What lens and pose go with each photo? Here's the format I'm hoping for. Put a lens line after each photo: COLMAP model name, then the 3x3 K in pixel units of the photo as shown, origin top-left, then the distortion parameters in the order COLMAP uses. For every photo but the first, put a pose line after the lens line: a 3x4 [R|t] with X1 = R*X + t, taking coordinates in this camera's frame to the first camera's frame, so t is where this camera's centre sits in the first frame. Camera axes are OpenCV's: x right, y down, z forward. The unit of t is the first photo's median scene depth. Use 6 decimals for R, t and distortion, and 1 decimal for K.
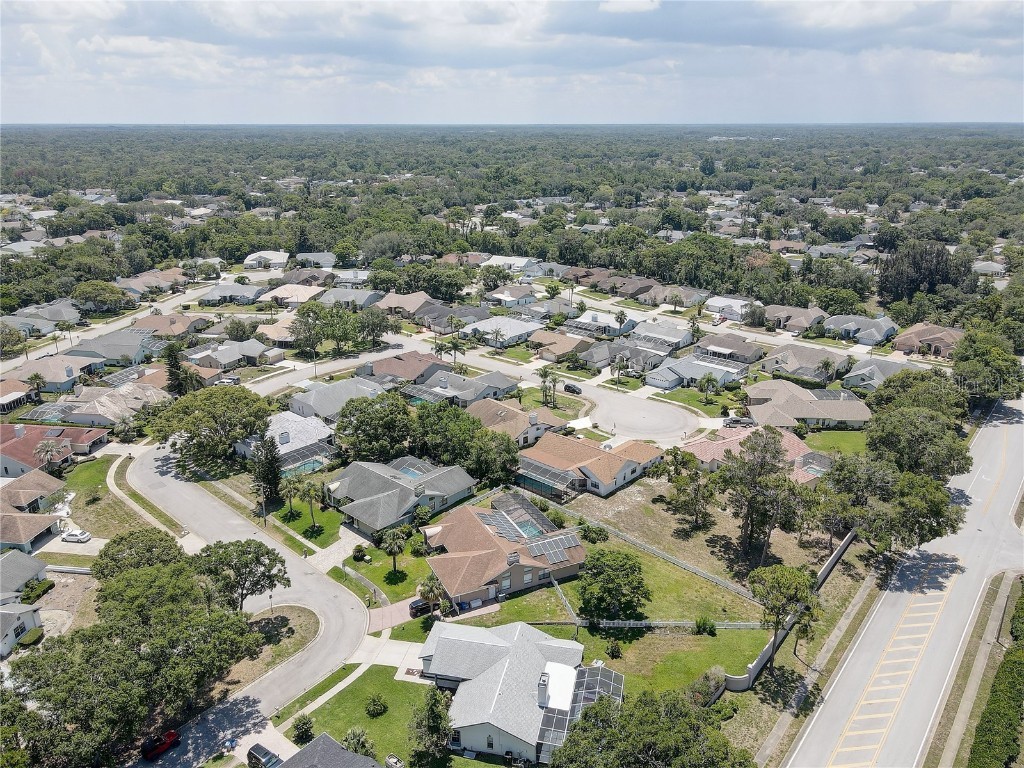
lens RADIAL K [[751.0, 0, 513.3], [0, 751.0, 385.2], [0, 0, 1]] dist [0.002472, 0.024412]
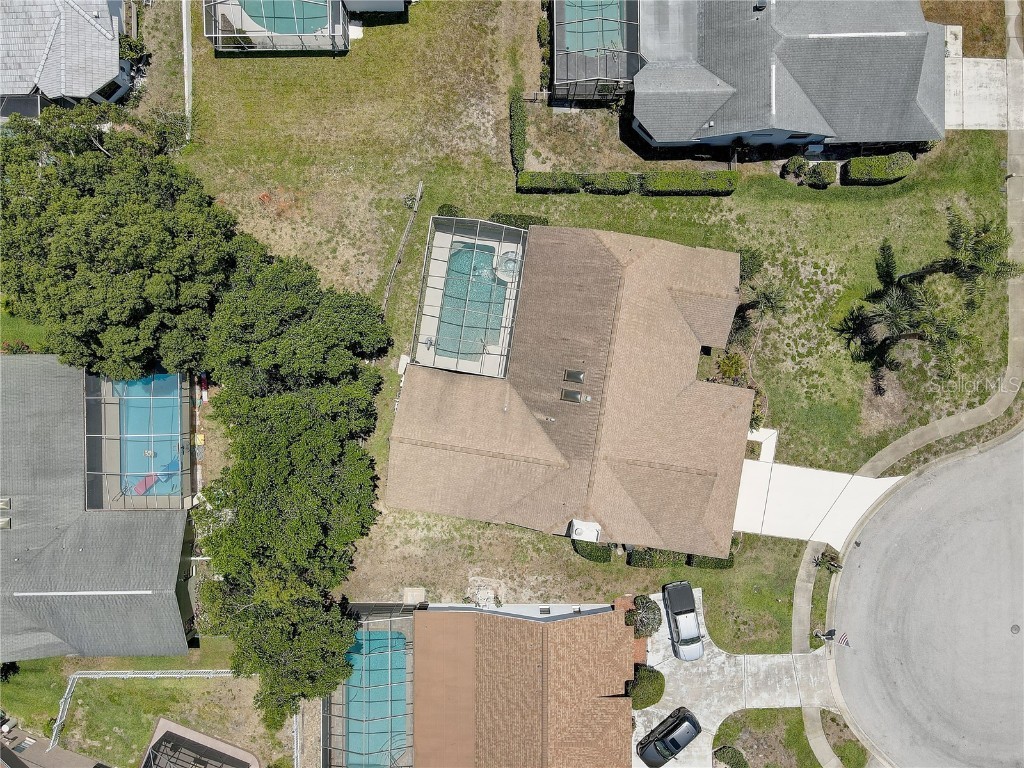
lens RADIAL K [[751.0, 0, 511.5], [0, 751.0, 382.4], [0, 0, 1]] dist [0.002472, 0.024412]
pose [[0.680785, 0.732452, 0.006823, -0.034737], [-0.233766, 0.208430, 0.949690, -0.222964], [0.694180, -0.648129, 0.313118, 0.873950]]
